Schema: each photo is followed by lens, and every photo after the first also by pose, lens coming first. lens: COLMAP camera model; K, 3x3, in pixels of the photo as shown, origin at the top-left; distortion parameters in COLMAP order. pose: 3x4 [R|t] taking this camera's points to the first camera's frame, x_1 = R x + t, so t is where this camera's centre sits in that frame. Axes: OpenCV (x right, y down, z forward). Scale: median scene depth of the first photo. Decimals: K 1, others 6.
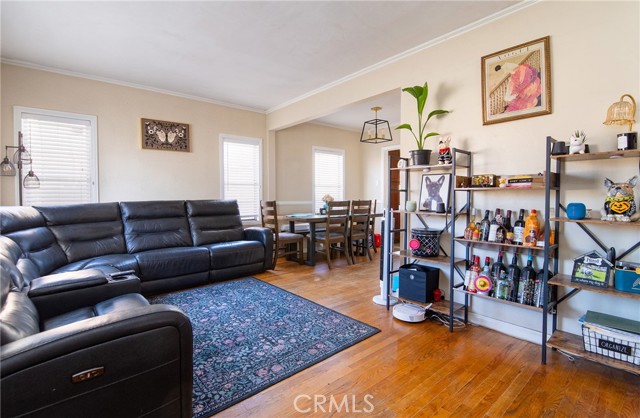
lens RADIAL K [[291.4, 0, 320.0], [0, 291.4, 209.0], [0, 0, 1]] dist [-0.000929, -0.000158]
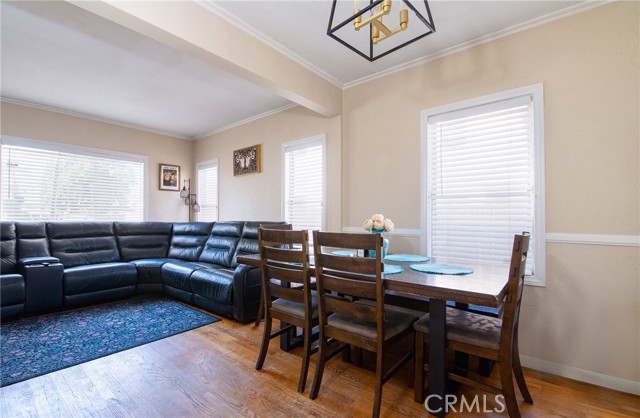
lens RADIAL K [[296.0, 0, 320.0], [0, 296.0, 209.0], [0, 0, 1]] dist [-0.002003, -0.000670]
pose [[0.163170, -0.014840, -0.986486, 0.604271], [-0.038392, 0.999034, -0.021379, -0.060411], [0.985851, 0.041362, 0.162443, 1.105274]]
